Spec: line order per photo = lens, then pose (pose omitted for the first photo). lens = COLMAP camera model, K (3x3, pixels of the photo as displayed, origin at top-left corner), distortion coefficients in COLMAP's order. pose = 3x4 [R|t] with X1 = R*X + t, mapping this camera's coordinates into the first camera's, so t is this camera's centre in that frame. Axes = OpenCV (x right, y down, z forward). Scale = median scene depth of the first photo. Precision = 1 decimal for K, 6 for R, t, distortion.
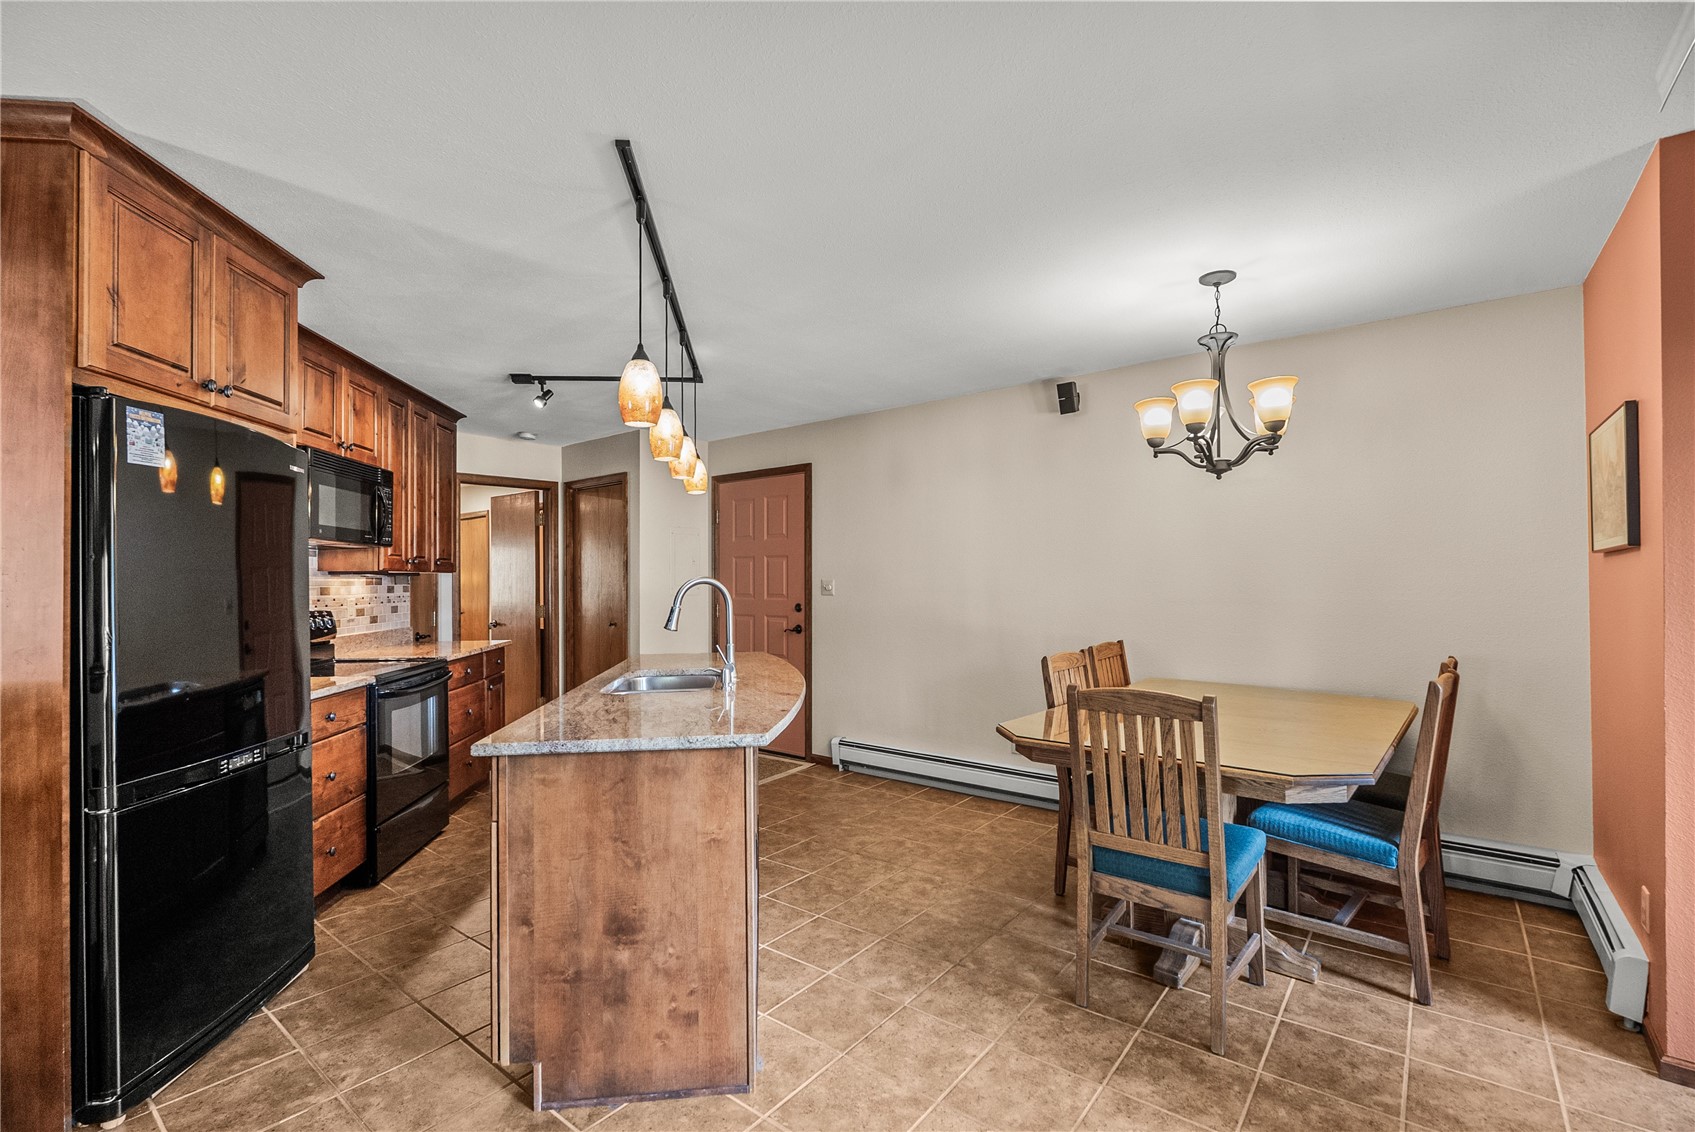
lens RADIAL K [[748.4, 0, 847.5], [0, 748.4, 566.0], [0, 0, 1]] dist [0.000154, 0.000049]
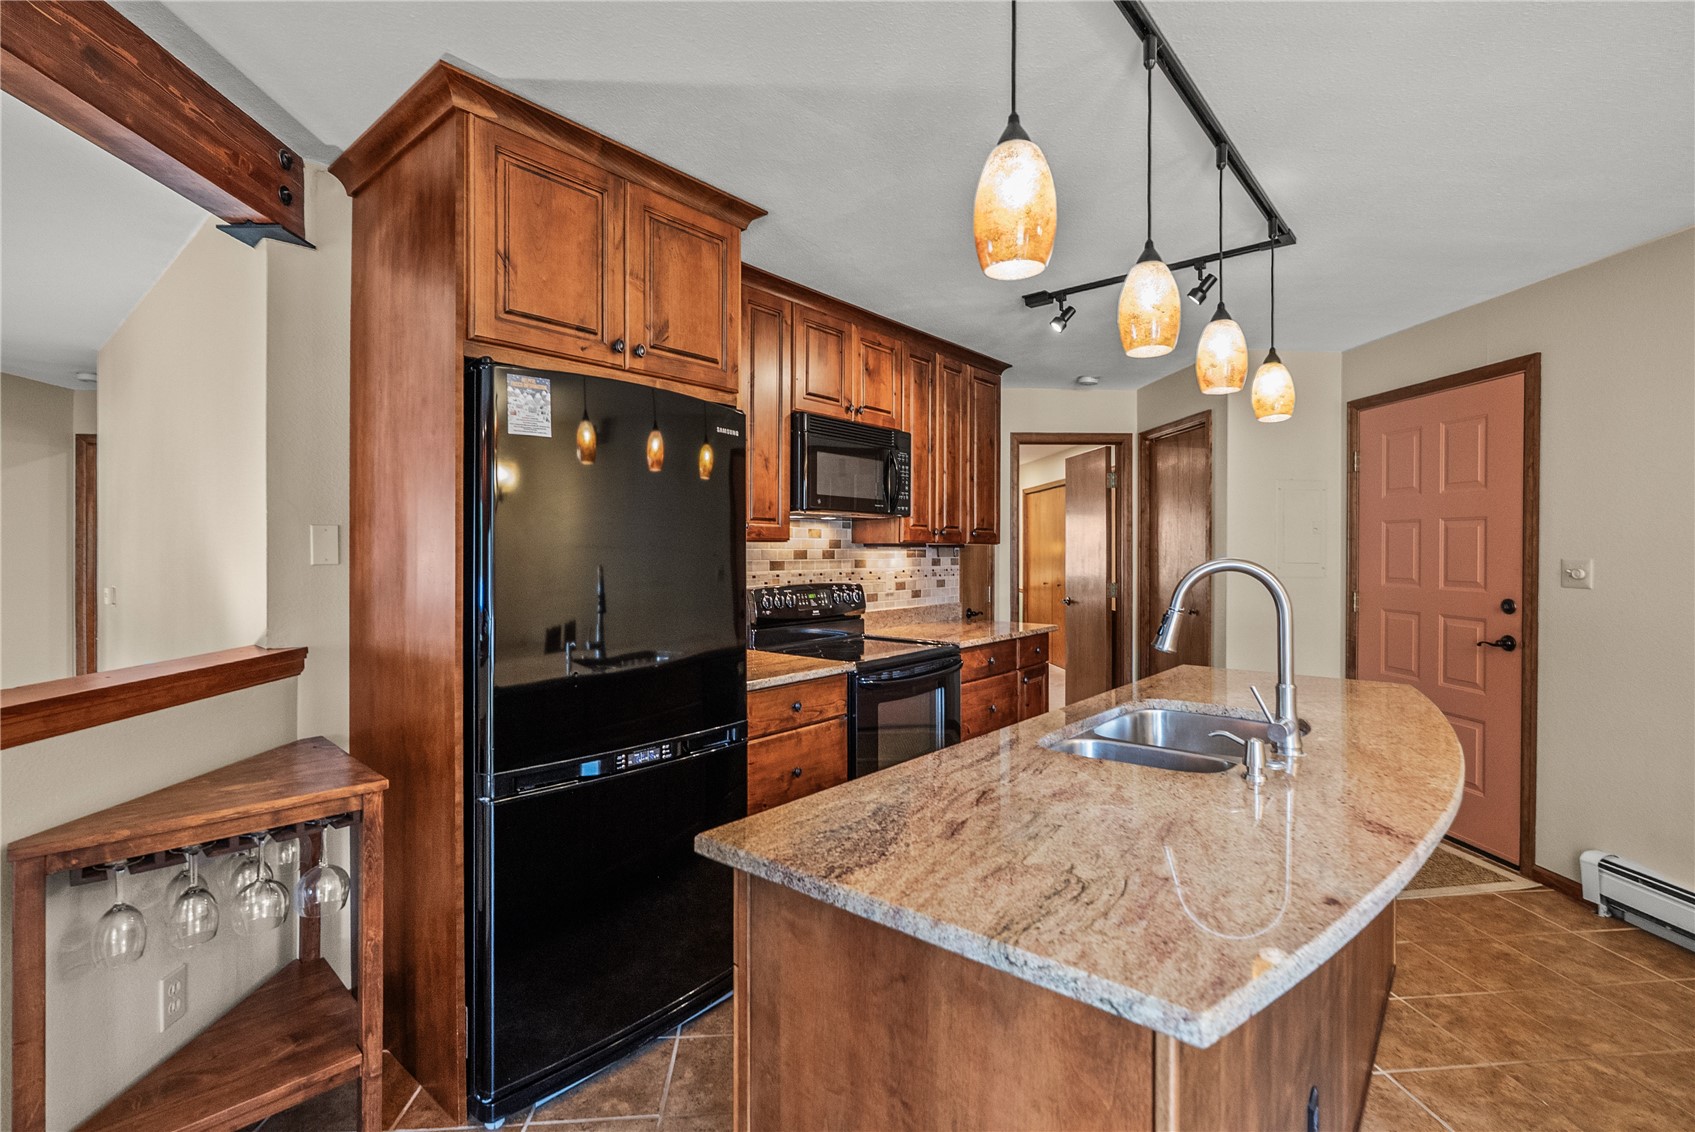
lens RADIAL K [[770.6, 0, 850.1], [0, 770.6, 548.7], [0, 0, 1]] dist [-0.004613, 0.000154]
pose [[0.689041, 0.008117, -0.724677, 0.019789], [0.005995, 0.999839, 0.016899, -0.003155], [0.724698, -0.015989, 0.688881, 0.306237]]
